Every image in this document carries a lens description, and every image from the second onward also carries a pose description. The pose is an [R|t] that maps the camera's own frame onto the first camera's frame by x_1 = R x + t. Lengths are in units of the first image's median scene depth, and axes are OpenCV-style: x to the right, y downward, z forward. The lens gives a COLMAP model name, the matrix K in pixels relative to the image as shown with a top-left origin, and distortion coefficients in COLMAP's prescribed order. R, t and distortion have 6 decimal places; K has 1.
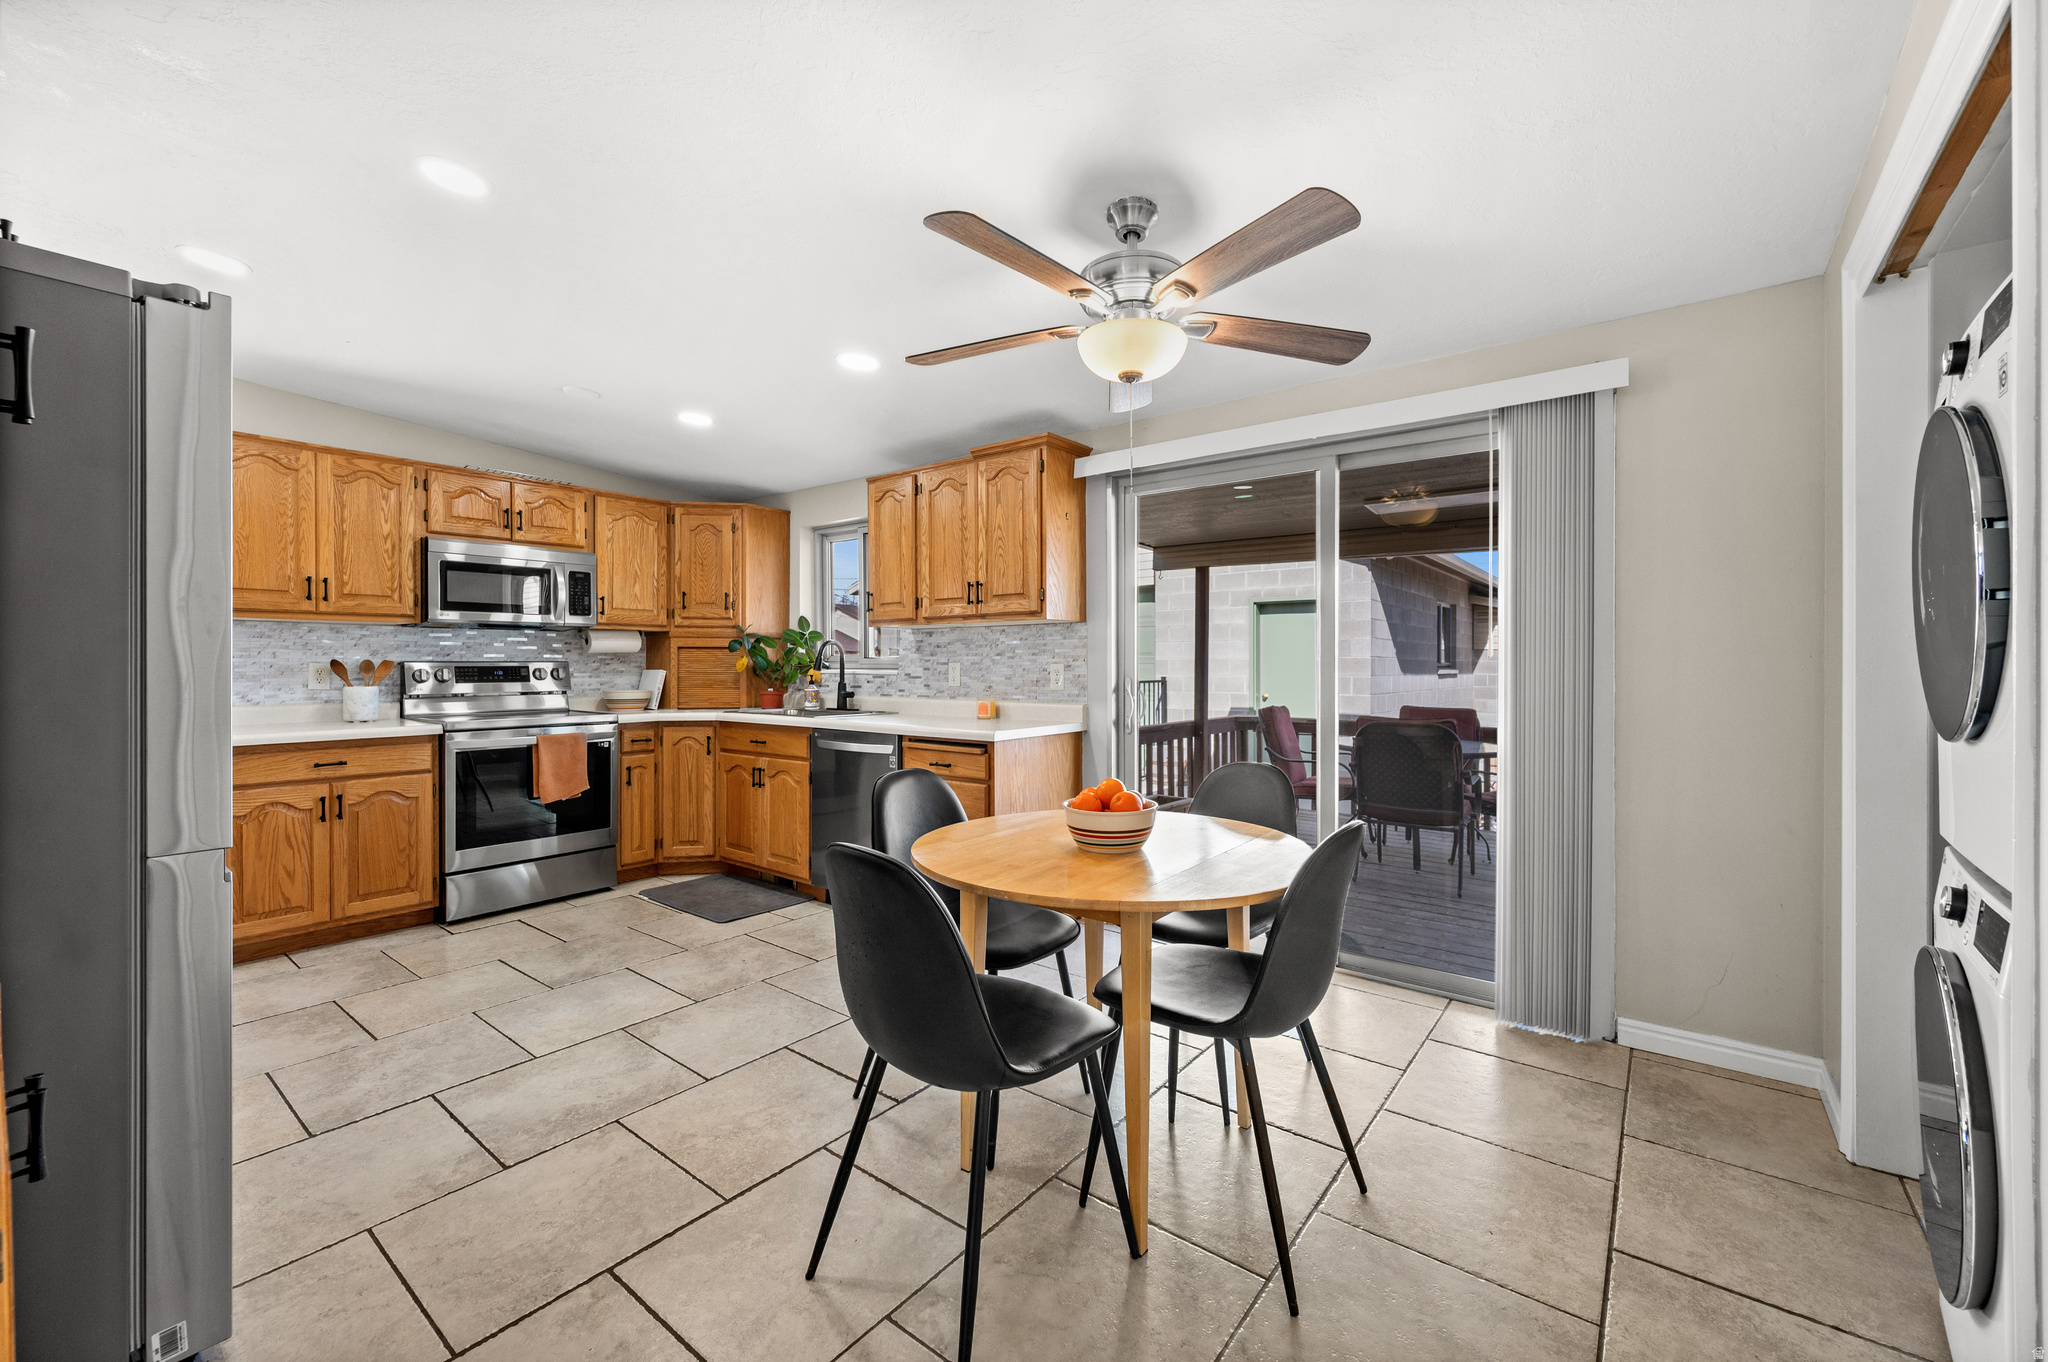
lens RADIAL K [[814.9, 0, 1024.0], [0, 814.9, 681.0], [0, 0, 1]] dist [-0.000346, -0.000097]
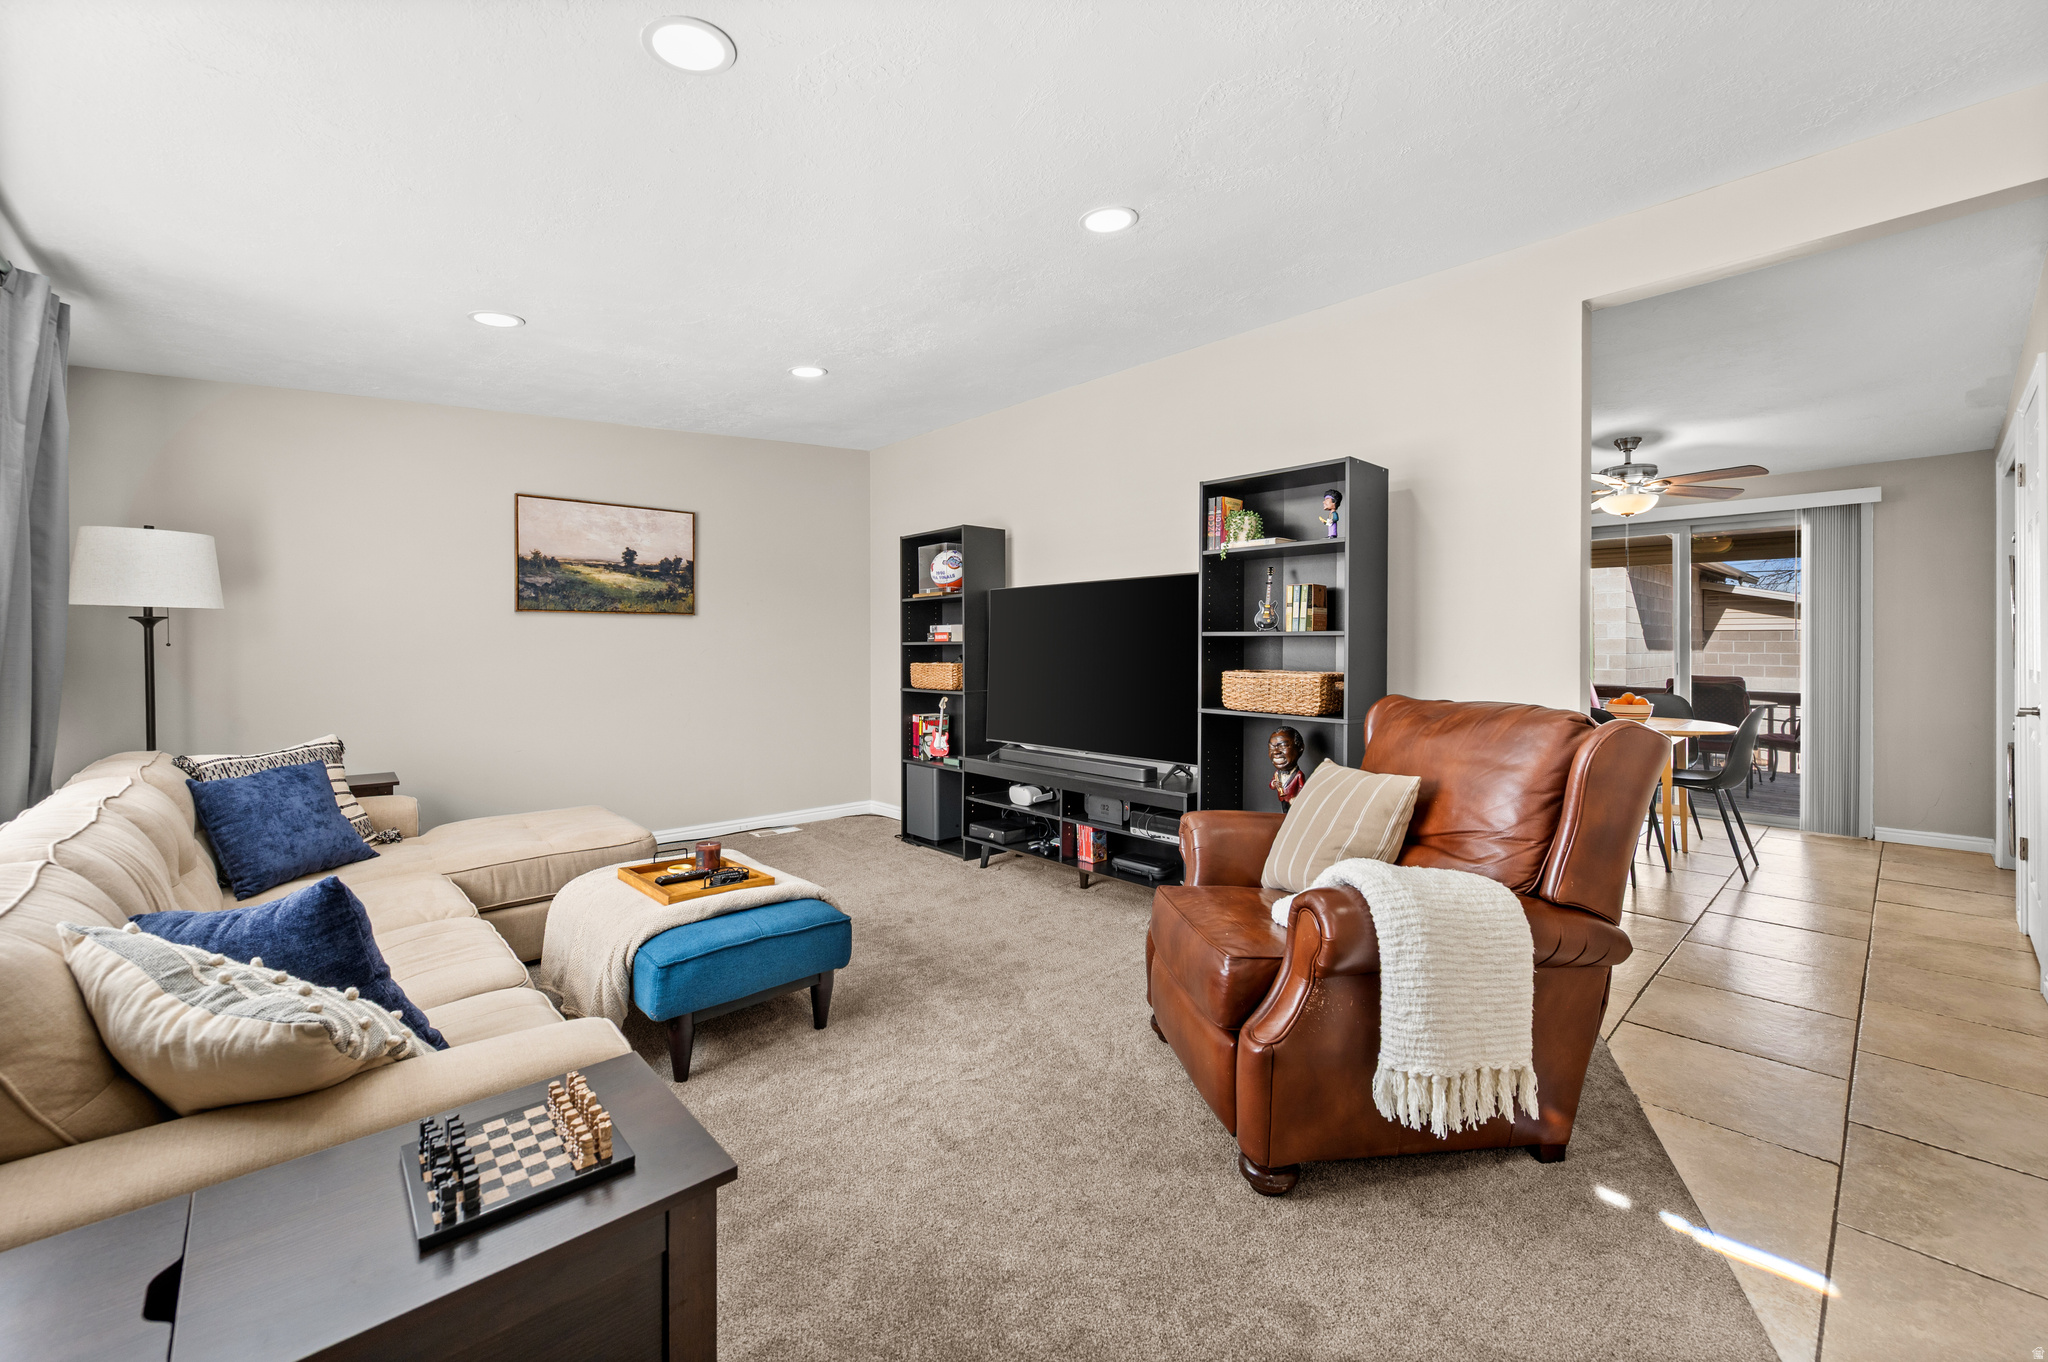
lens RADIAL K [[817.7, 0, 1024.7], [0, 817.7, 634.7], [0, 0, 1]] dist [-0.001165, -0.000188]
pose [[0.987756, 0.020882, -0.154605, -0.700878], [-0.023359, 0.999626, -0.014217, 0.013325], [0.154250, 0.017655, 0.987874, -0.889742]]
